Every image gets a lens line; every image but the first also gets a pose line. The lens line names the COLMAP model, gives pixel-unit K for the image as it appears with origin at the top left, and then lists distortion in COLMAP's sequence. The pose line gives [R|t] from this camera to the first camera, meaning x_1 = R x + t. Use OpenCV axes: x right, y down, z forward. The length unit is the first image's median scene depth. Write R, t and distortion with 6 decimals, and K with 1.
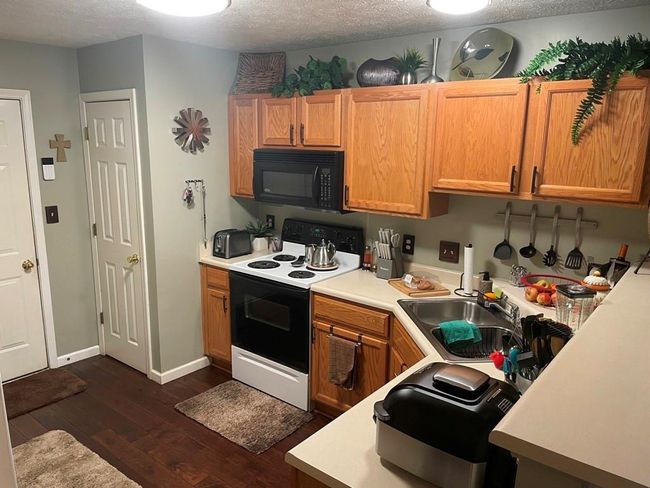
lens RADIAL K [[495.5, 0, 323.5], [0, 495.5, 245.8], [0, 0, 1]] dist [0.049393, -0.043334]
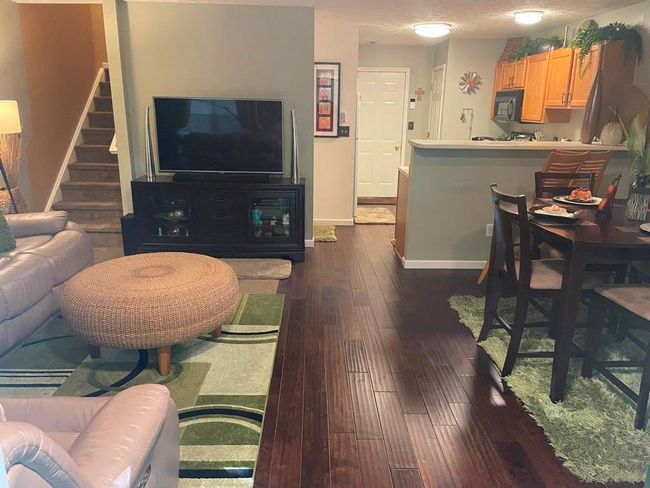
lens RADIAL K [[495.5, 0, 323.8], [0, 495.5, 242.2], [0, 0, 1]] dist [0.049393, -0.043334]
pose [[0.655431, 0.197745, -0.728908, 0.908550], [-0.160435, 0.979543, 0.121477, 0.237852], [0.738018, 0.037323, 0.673748, -0.734575]]
